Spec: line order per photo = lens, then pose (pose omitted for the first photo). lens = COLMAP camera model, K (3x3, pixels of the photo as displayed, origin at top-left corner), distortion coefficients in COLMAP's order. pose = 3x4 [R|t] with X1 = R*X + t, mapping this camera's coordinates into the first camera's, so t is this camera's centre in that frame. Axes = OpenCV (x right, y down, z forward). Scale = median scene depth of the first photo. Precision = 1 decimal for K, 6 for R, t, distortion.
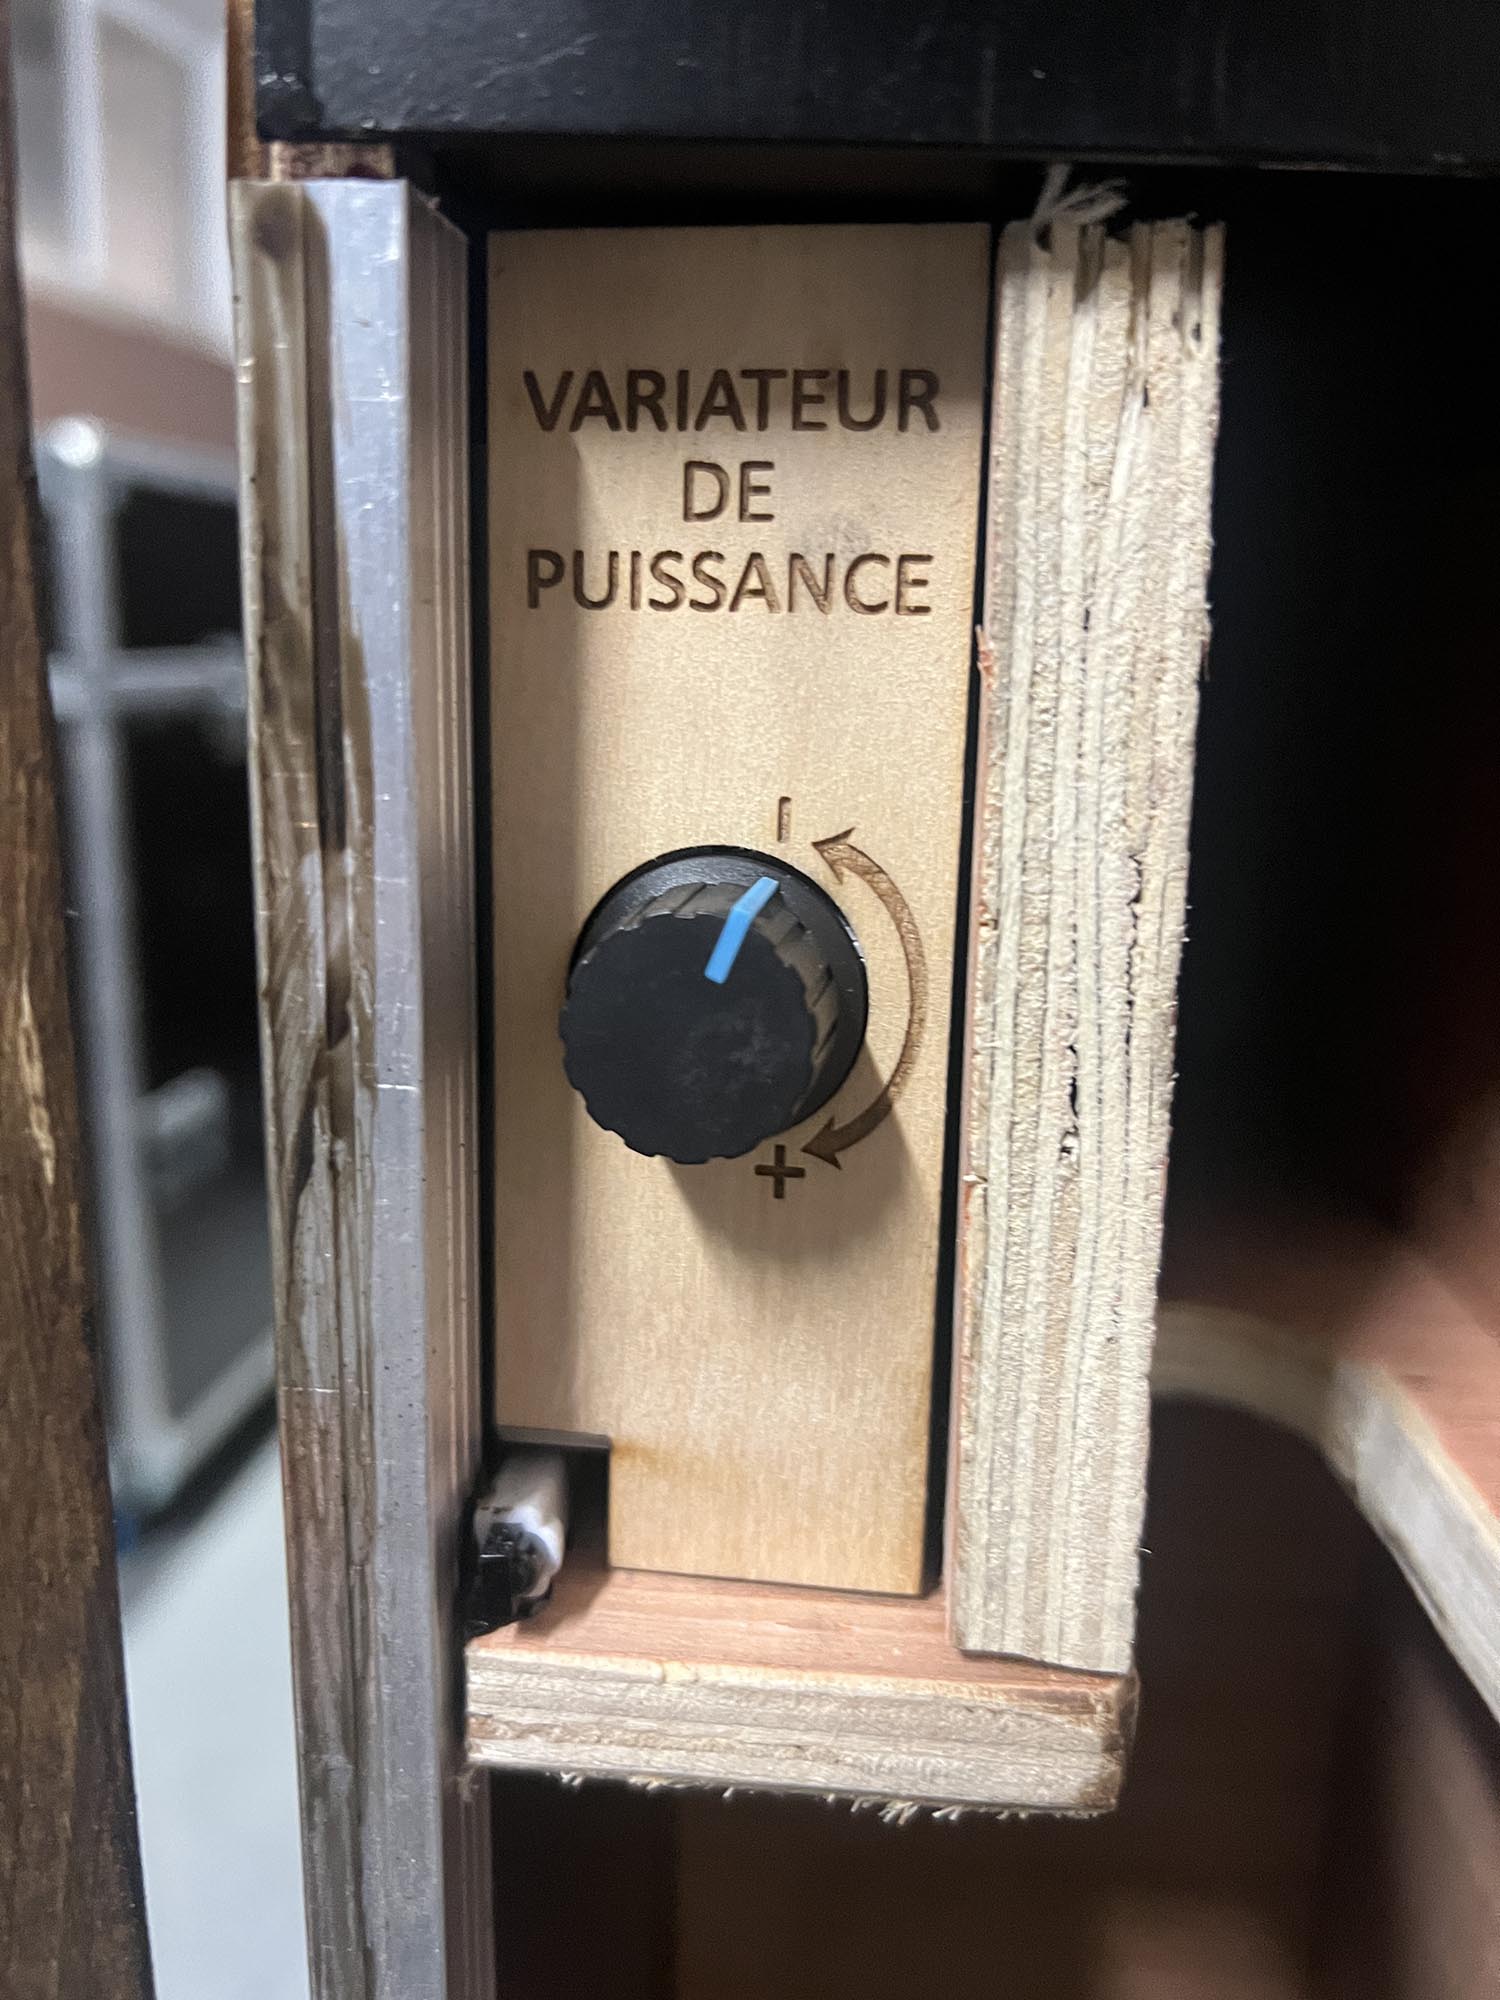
lens RADIAL K [[1458.1, 0, 735.5], [0, 1458.1, 1052.3], [0, 0, 1]] dist [0.042631, -0.050330]
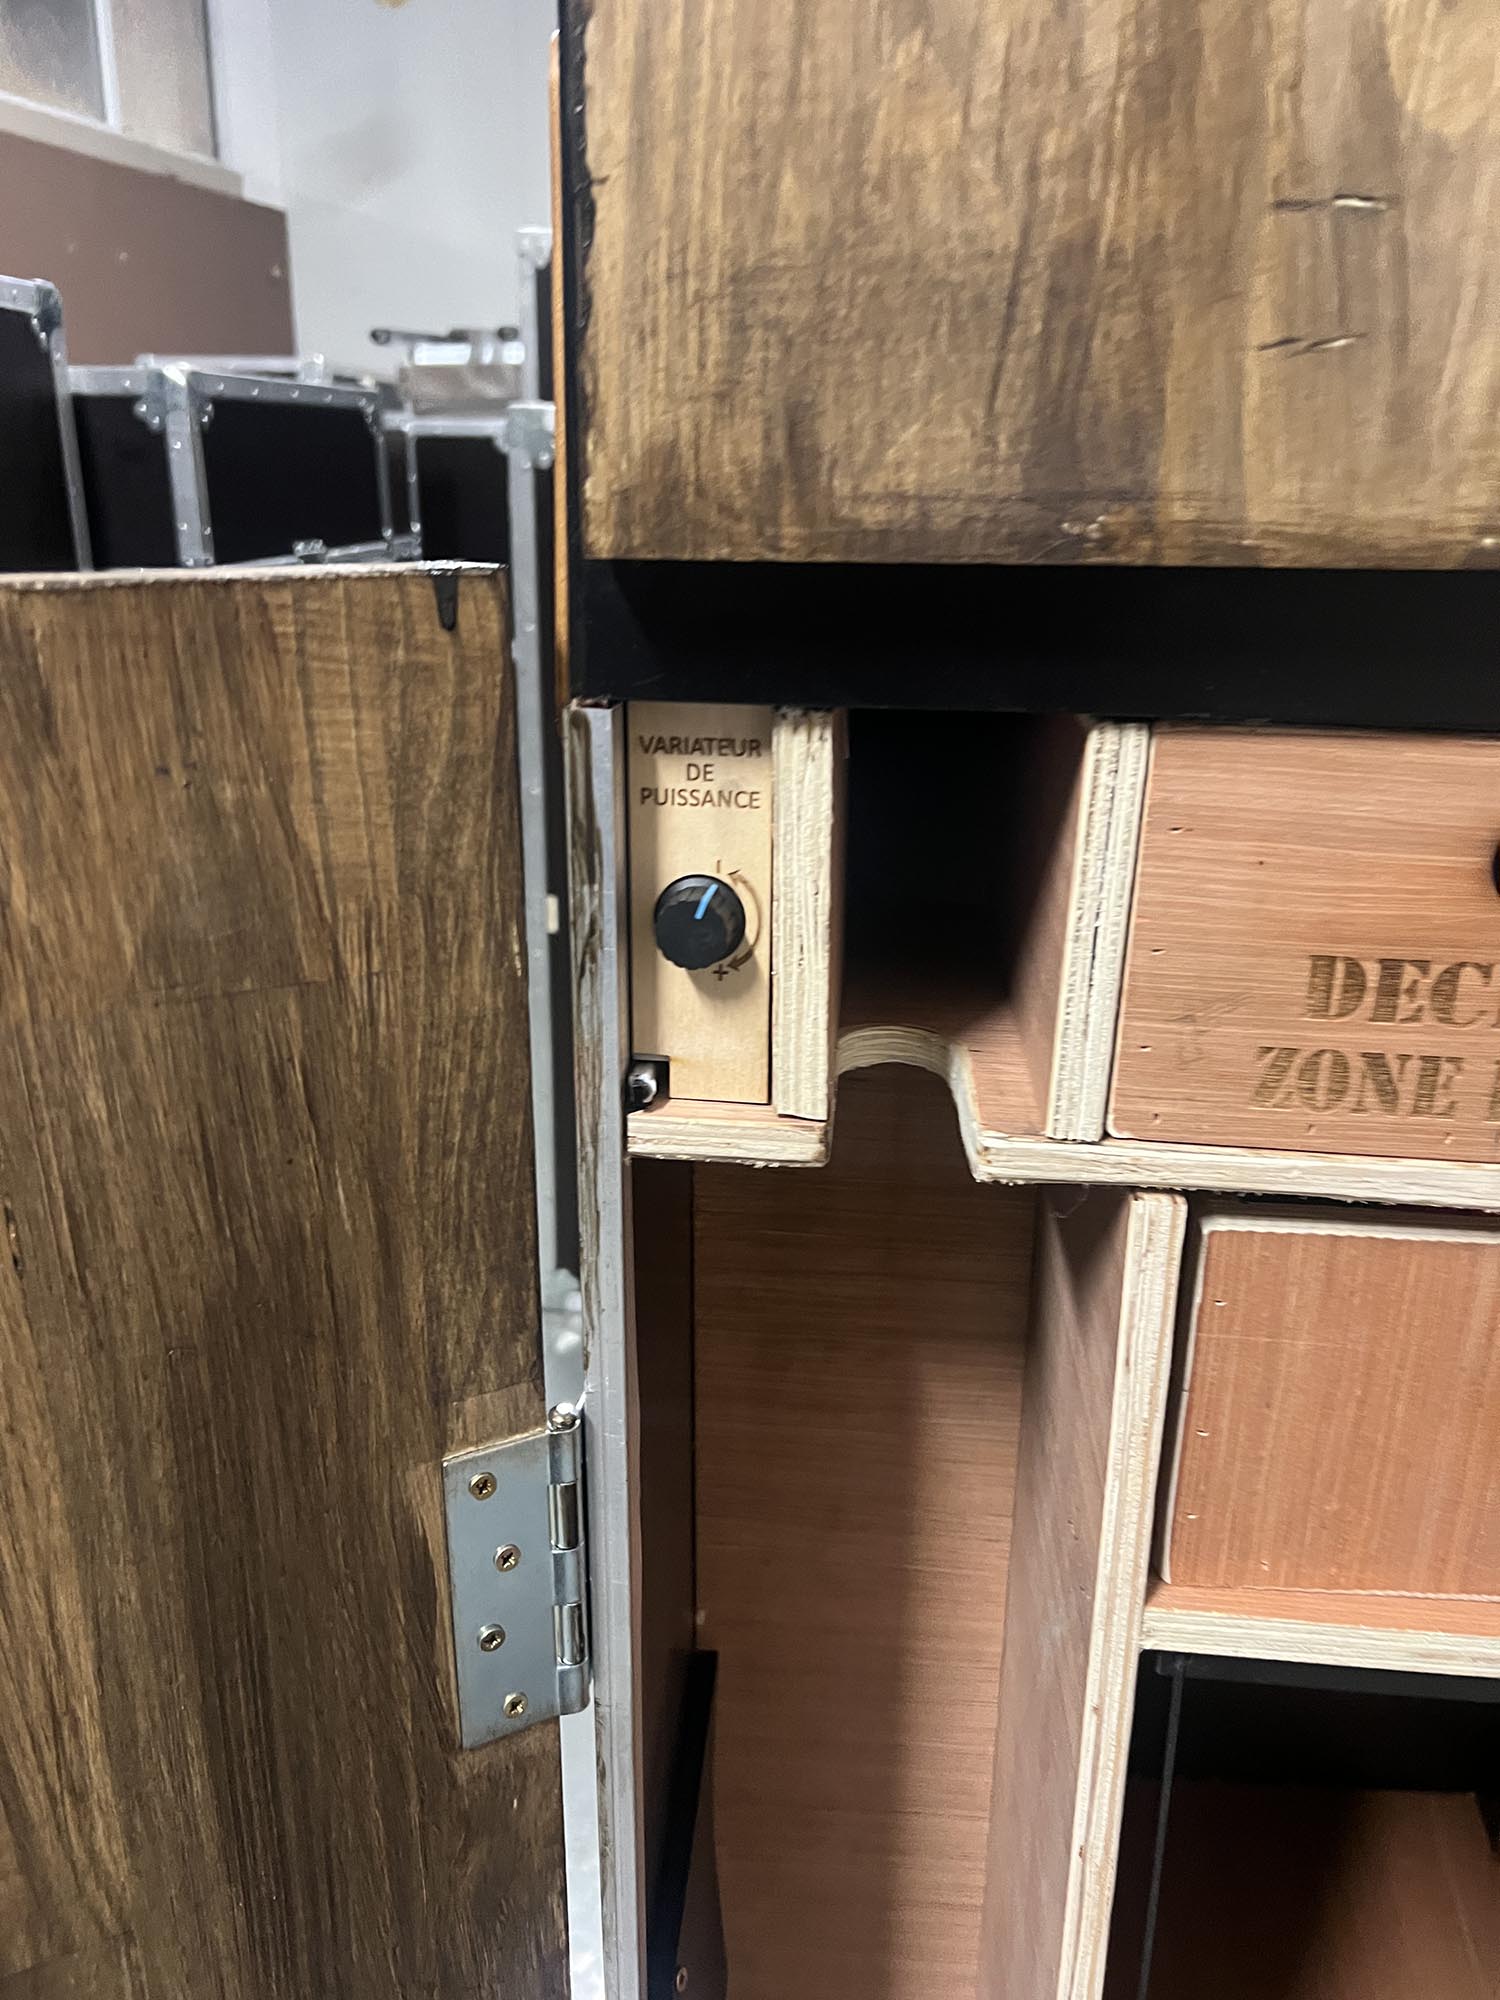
lens RADIAL K [[1458.1, 0, 735.5], [0, 1458.1, 1052.3], [0, 0, 1]] dist [0.042631, -0.050330]
pose [[0.999847, -0.011616, -0.013051, 0.113858], [0.013182, 0.991794, 0.127166, -0.168115], [0.011467, -0.127318, 0.991796, -2.454950]]
